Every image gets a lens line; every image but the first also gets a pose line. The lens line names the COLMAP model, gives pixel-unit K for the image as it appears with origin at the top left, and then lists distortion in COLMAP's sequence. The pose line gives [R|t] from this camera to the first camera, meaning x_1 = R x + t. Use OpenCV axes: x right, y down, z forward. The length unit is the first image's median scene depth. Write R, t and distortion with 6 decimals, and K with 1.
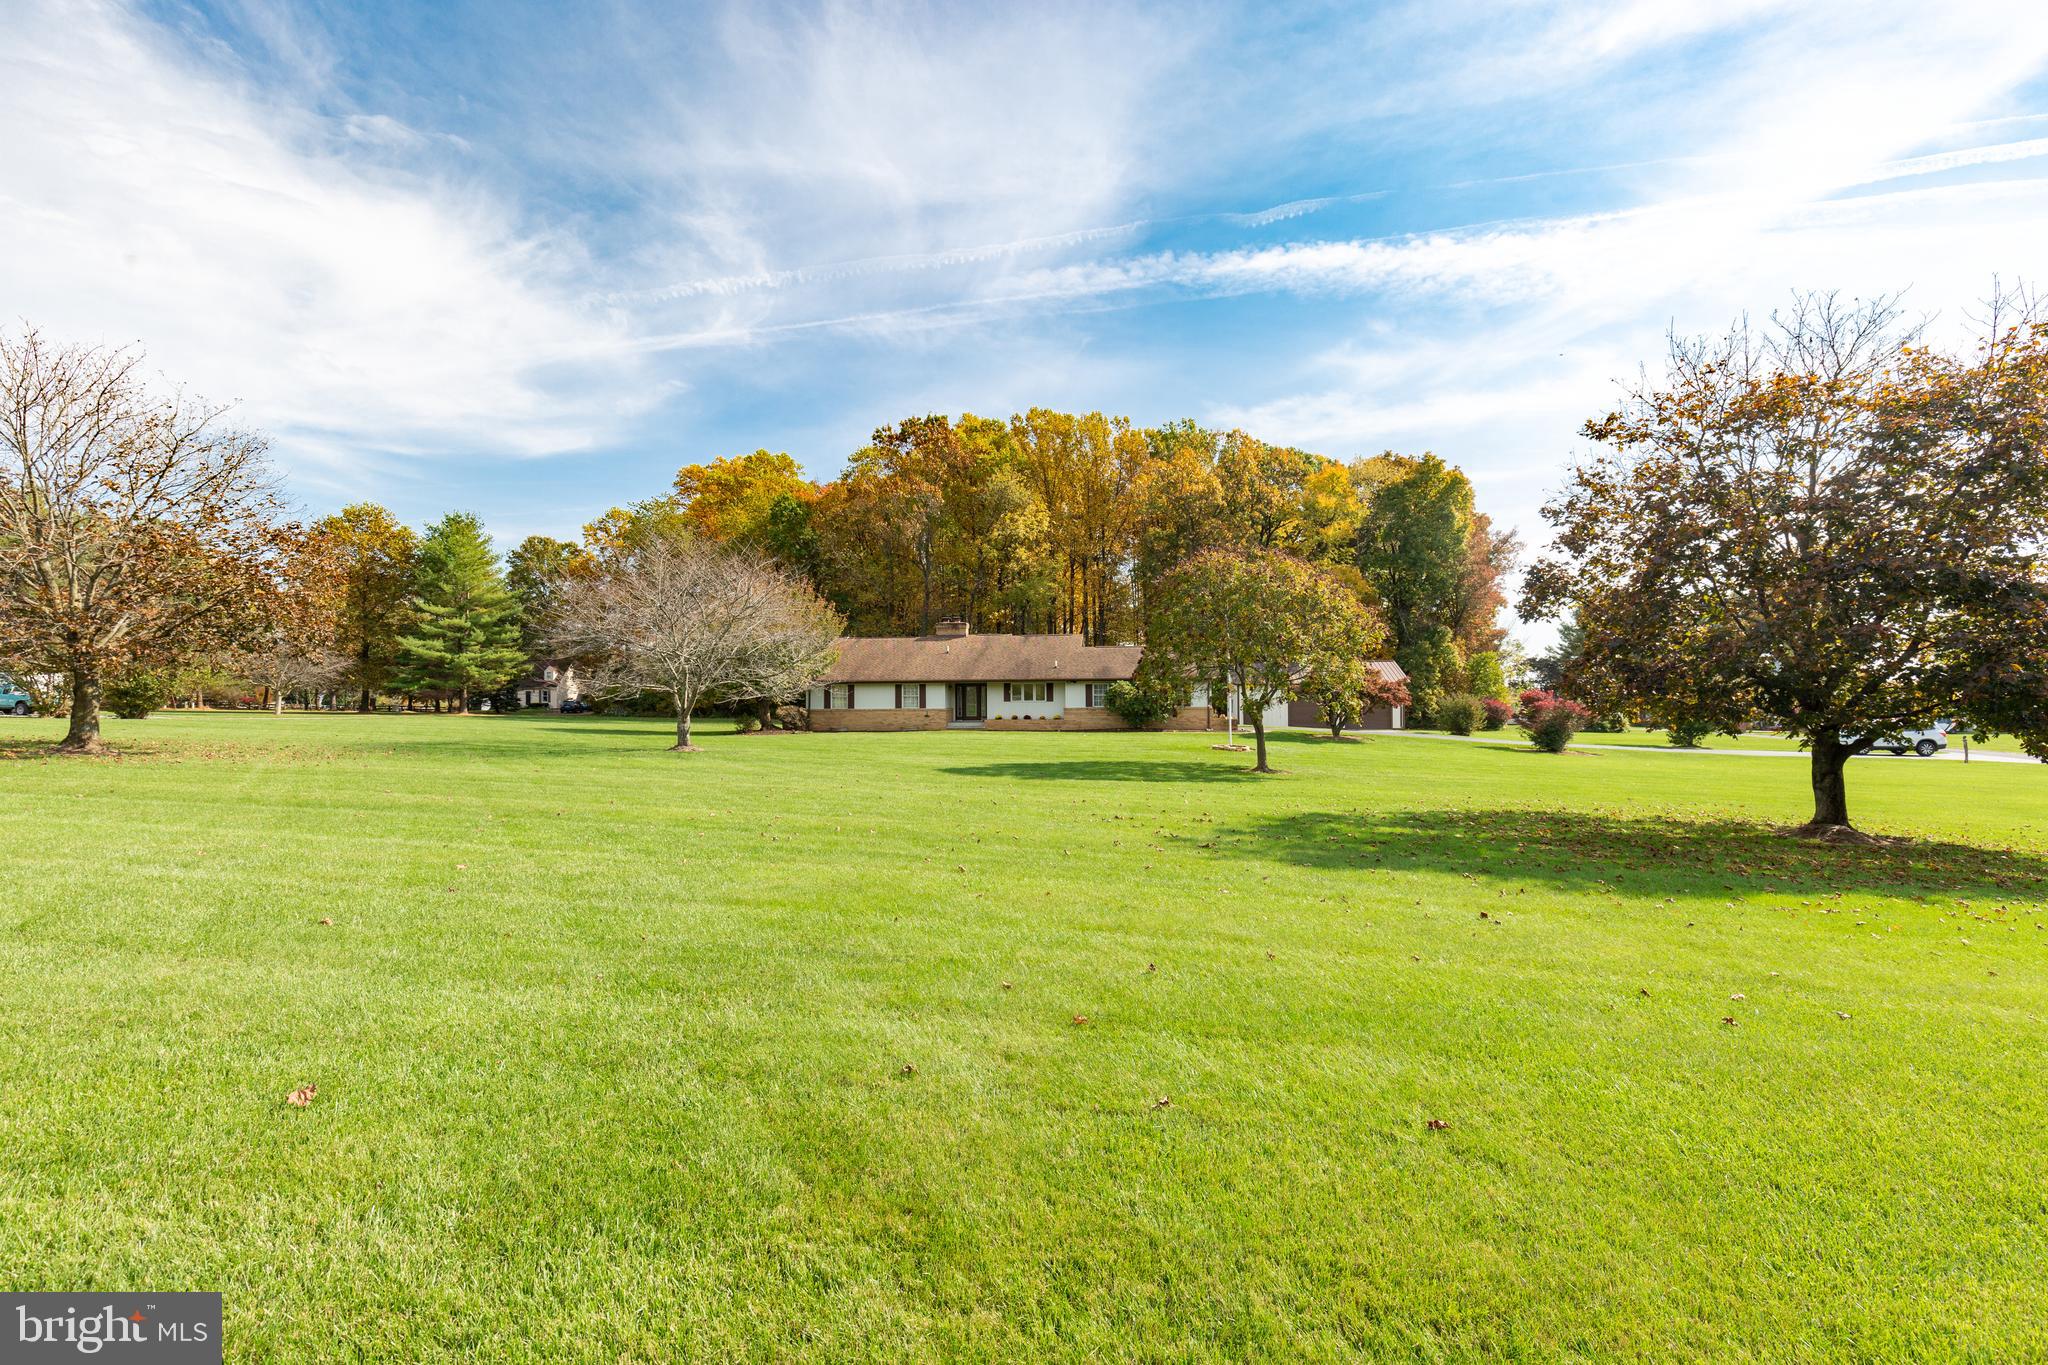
lens RADIAL K [[947.6, 0, 1024.0], [0, 947.6, 700.2], [0, 0, 1]] dist [0.001418, -0.000069]
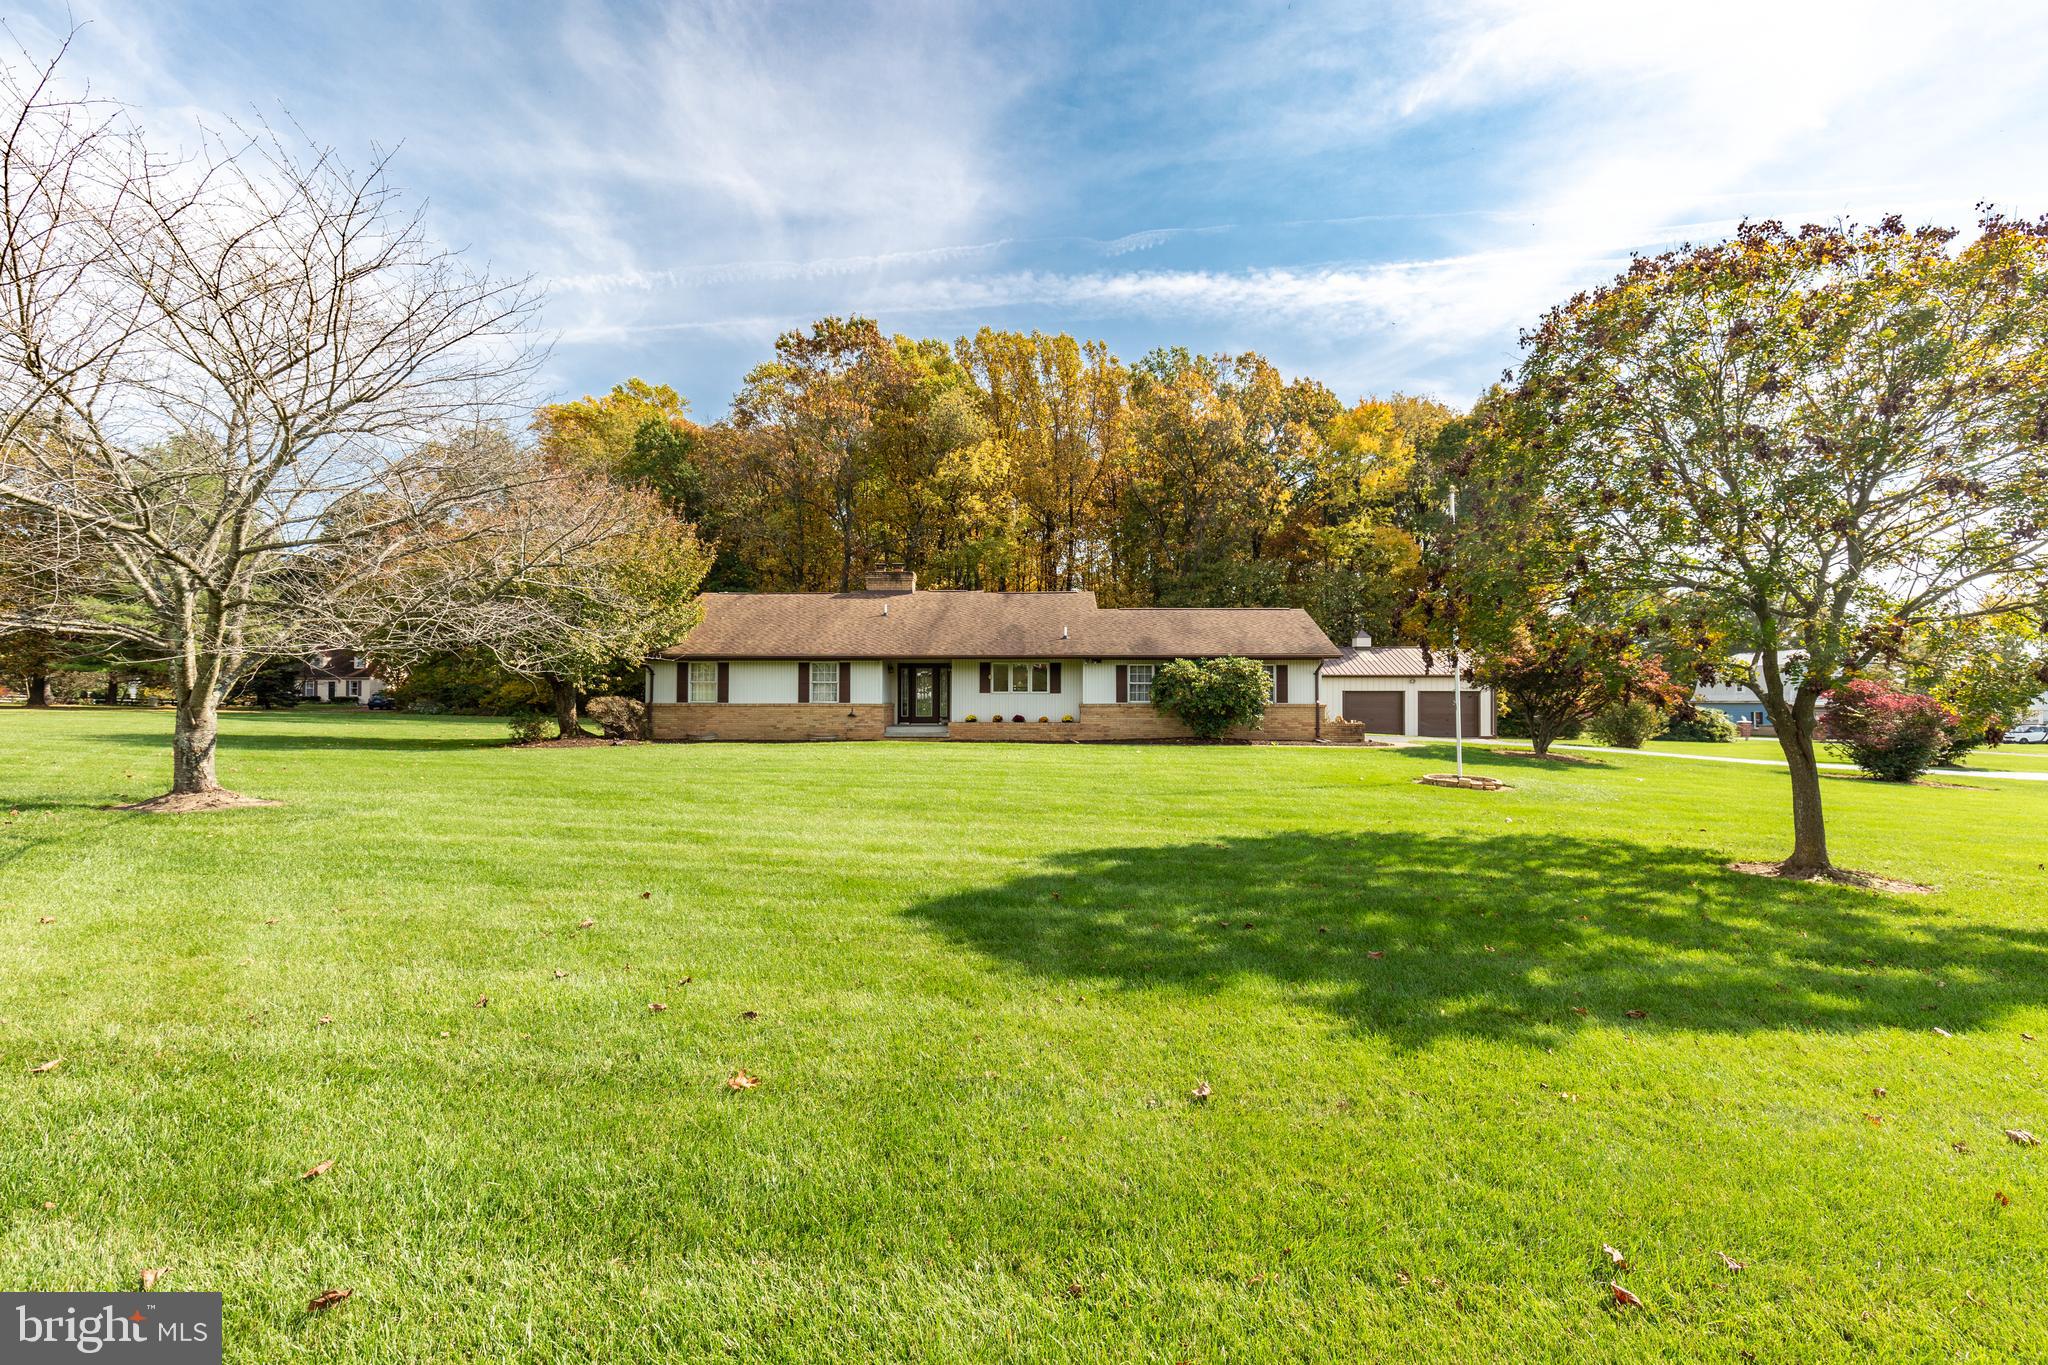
lens RADIAL K [[947.6, 0, 1024.0], [0, 947.6, 700.2], [0, 0, 1]] dist [0.001418, -0.000069]
pose [[0.996032, 0.007979, 0.088633, -0.046250], [-0.007819, 0.999967, -0.002159, 0.007249], [-0.088647, 0.001458, 0.996062, 0.386476]]
